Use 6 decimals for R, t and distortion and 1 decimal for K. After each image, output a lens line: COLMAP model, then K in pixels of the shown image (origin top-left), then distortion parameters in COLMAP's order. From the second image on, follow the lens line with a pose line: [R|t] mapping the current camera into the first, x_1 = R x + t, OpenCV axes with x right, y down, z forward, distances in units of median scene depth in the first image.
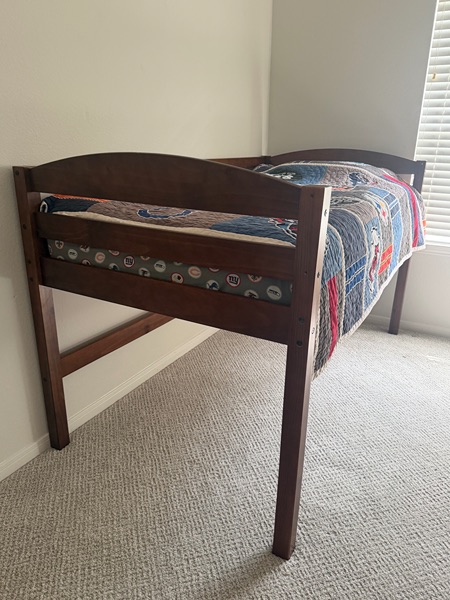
lens RADIAL K [[436.2, 0, 225.2], [0, 436.2, 297.8], [0, 0, 1]] dist [0.059405, -0.066967]
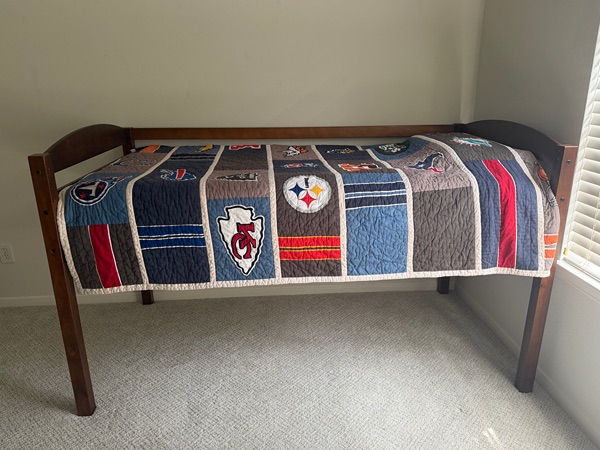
lens RADIAL K [[436.2, 0, 298.3], [0, 436.2, 224.7], [0, 0, 1]] dist [0.059405, -0.066967]
pose [[0.559753, 0.234355, -0.794830, 1.073059], [-0.267871, 0.958851, 0.094070, -0.214536], [0.784170, 0.160255, 0.599497, 0.442288]]
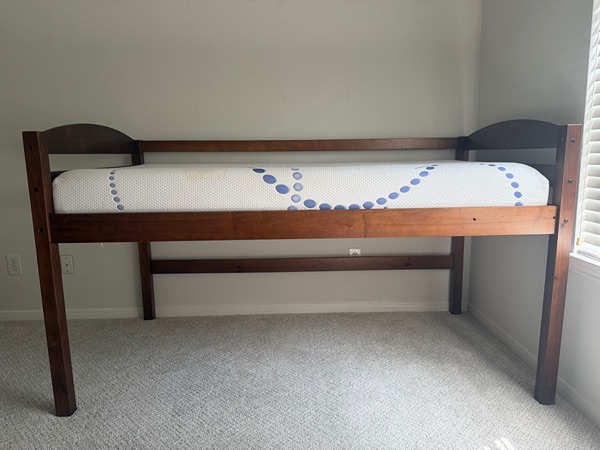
lens RADIAL K [[420.0, 0, 301.0], [0, 420.0, 227.6], [0, 0, 1]] dist [0.027719, -0.029882]
pose [[0.520183, 0.120061, -0.845574, 1.077209], [-0.272077, 0.961782, -0.030817, -0.066677], [0.809558, 0.246092, 0.532968, 0.566991]]
